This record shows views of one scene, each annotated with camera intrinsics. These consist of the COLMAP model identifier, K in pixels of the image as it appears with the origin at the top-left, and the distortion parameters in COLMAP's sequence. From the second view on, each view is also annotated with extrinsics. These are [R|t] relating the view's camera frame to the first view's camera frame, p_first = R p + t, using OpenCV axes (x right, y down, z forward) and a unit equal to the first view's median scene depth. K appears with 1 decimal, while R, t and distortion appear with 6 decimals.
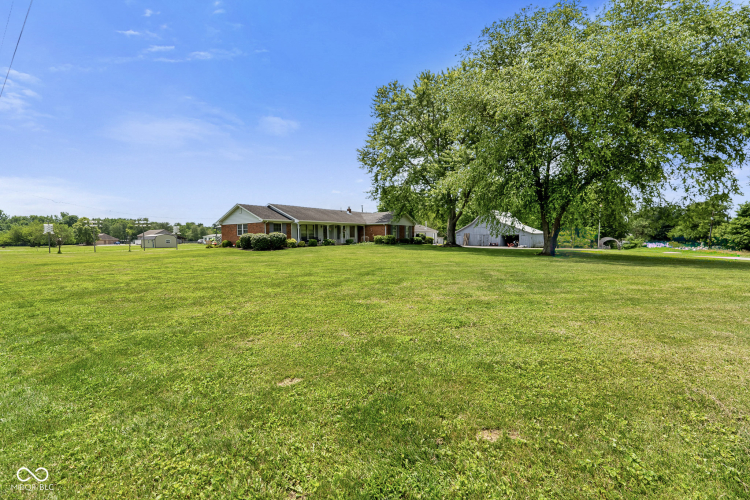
lens RADIAL K [[335.3, 0, 375.7], [0, 335.3, 255.0], [0, 0, 1]] dist [0.003869, 0.000009]
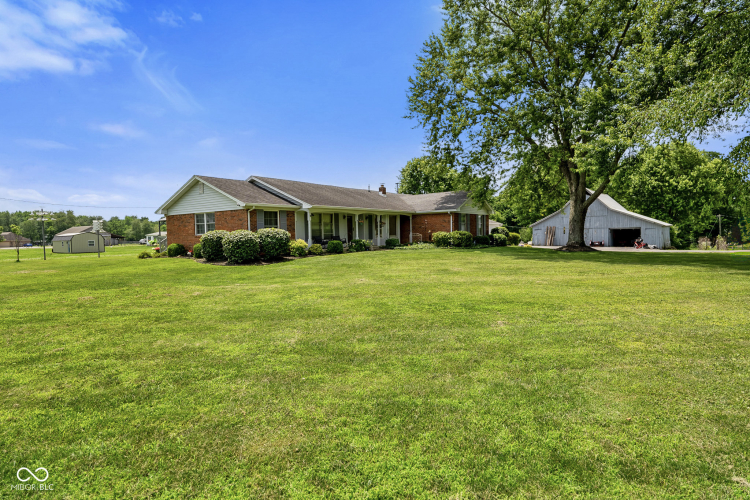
lens RADIAL K [[434.9, 0, 376.9], [0, 434.9, 245.3], [0, 0, 1]] dist [-0.008579, 0.000451]
pose [[0.999912, -0.009754, 0.009010, -0.113875], [0.009975, 0.999642, -0.024812, -0.018345], [-0.008765, 0.024900, 0.999652, 0.267436]]
